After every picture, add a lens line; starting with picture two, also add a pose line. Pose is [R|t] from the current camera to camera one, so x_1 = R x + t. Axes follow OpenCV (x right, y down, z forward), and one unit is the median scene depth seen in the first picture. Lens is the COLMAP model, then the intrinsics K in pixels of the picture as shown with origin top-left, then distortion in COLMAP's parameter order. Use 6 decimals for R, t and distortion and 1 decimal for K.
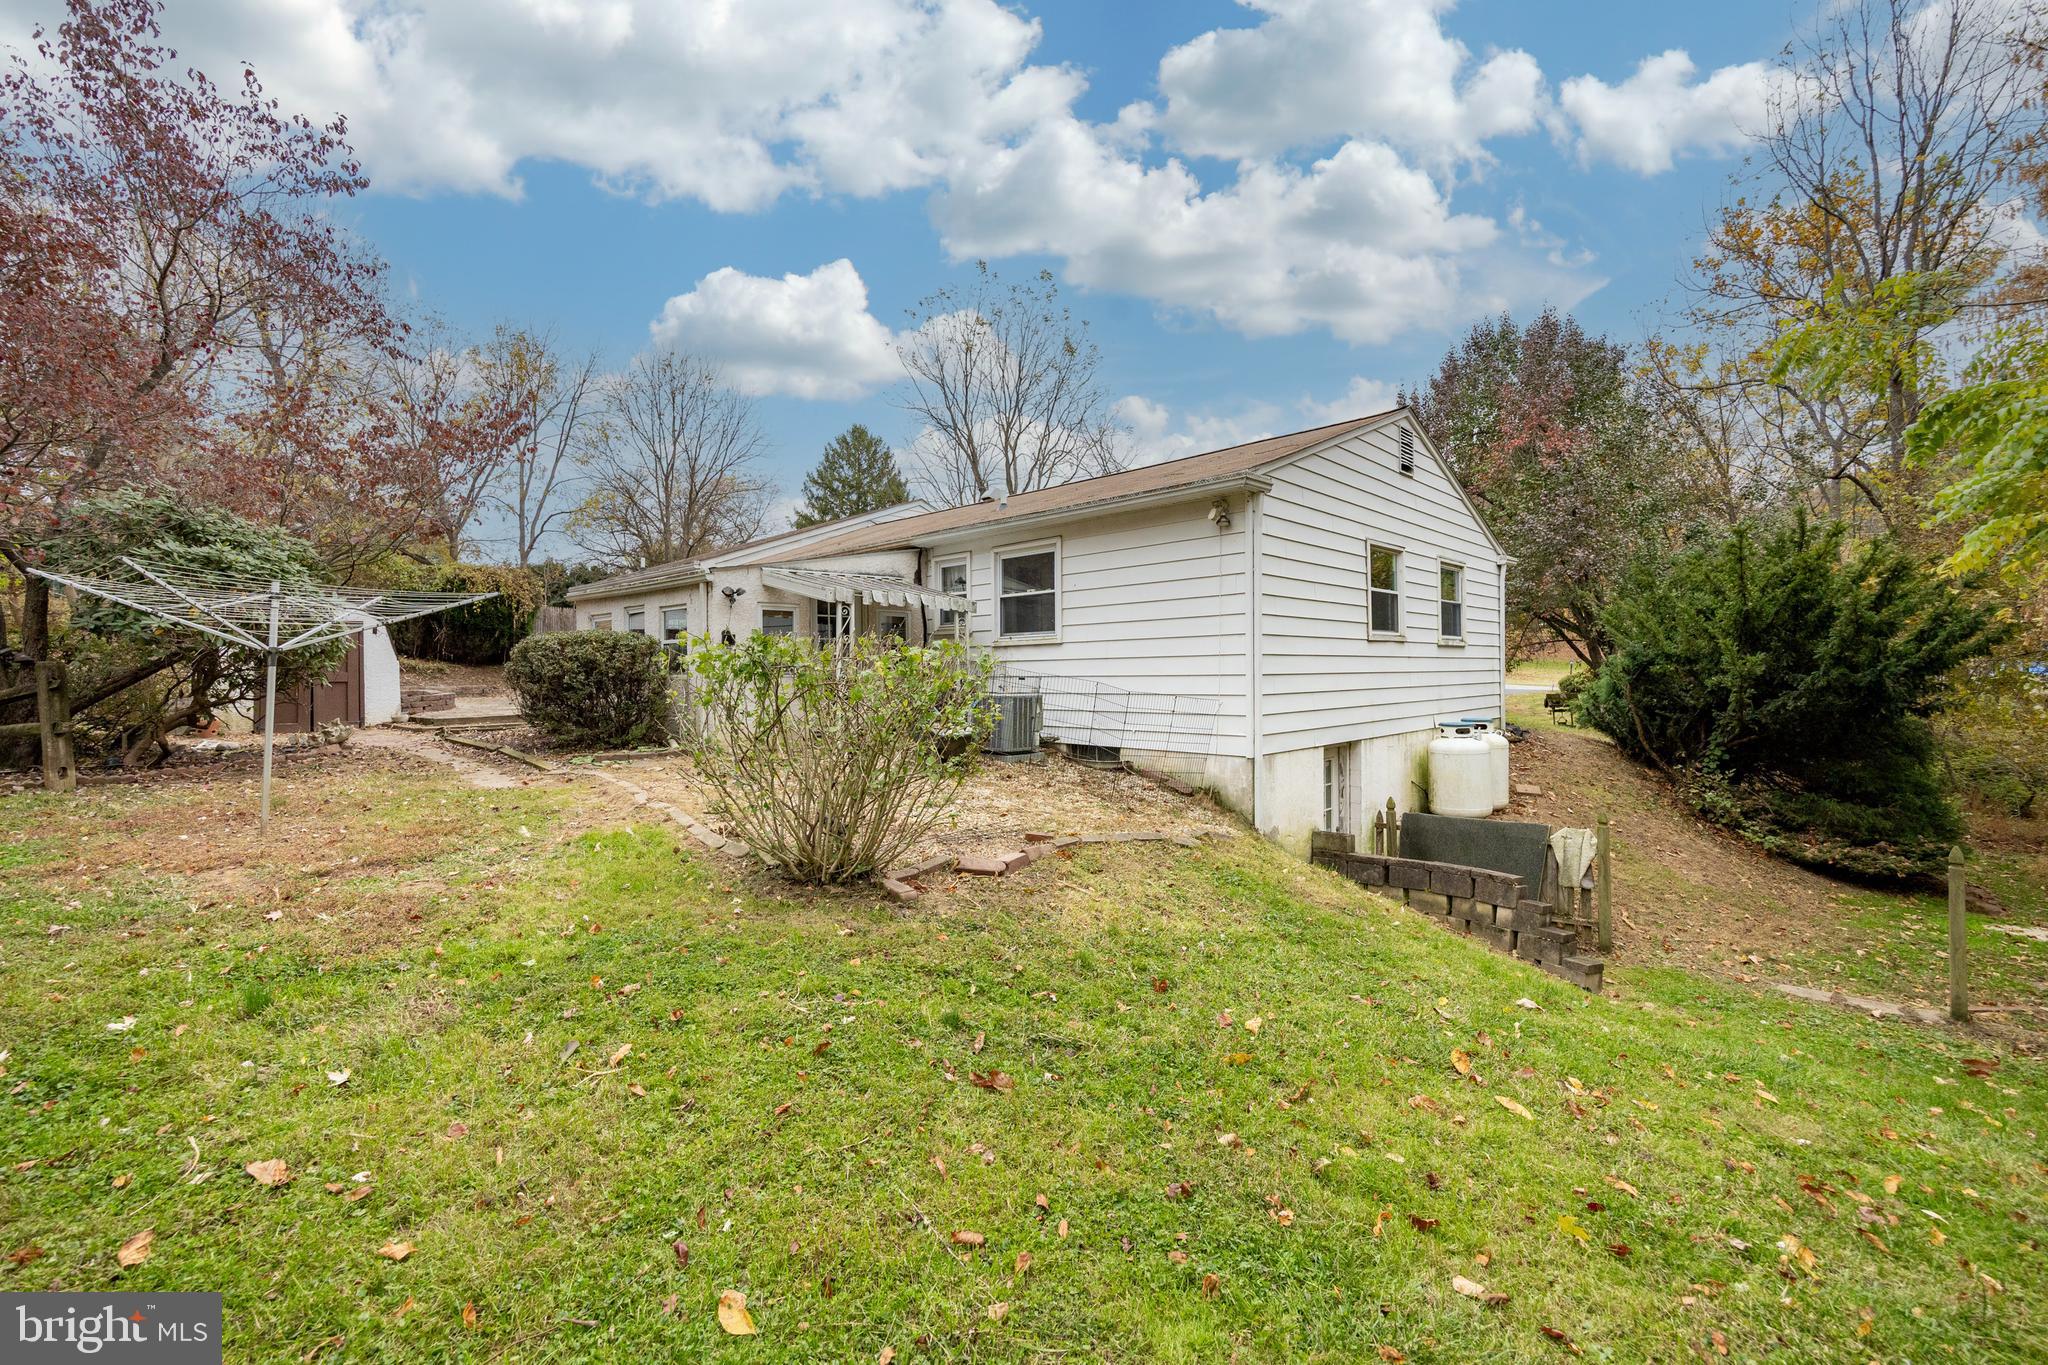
lens RADIAL K [[780.1, 0, 1003.1], [0, 780.1, 679.8], [0, 0, 1]] dist [0.013686, -0.000222]
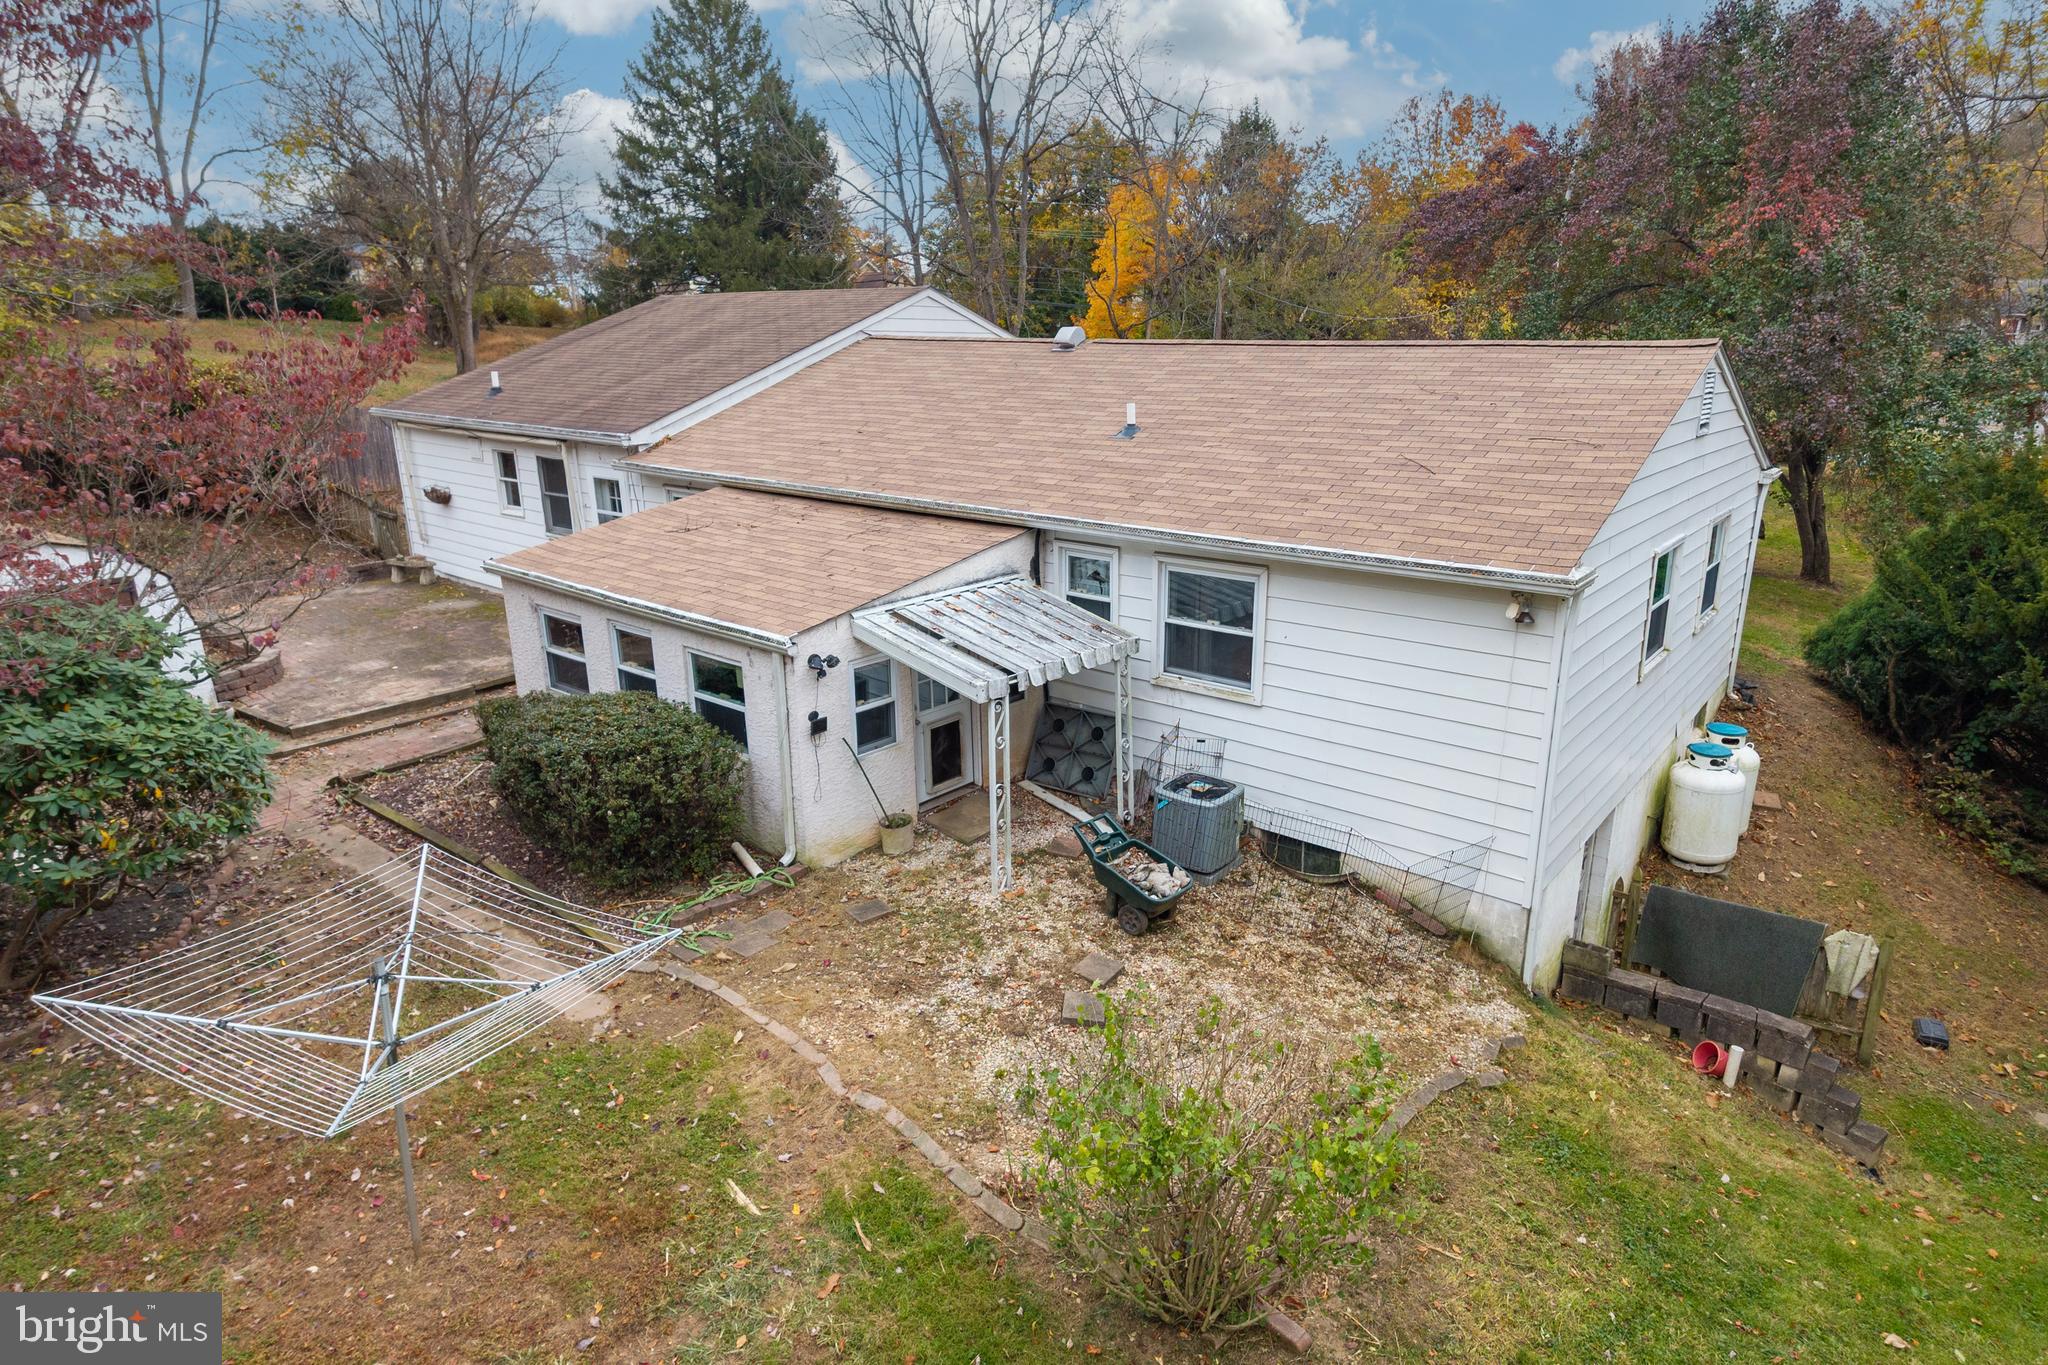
lens RADIAL K [[1106.7, 0, 1055.0], [0, 1106.7, 642.9], [0, 0, 1]] dist [0.004329, -0.003815]
pose [[0.992795, -0.026960, 0.116754, -0.235369], [-0.003864, 0.966650, 0.256073, -0.361698], [-0.119764, -0.254679, 0.959581, 0.015241]]
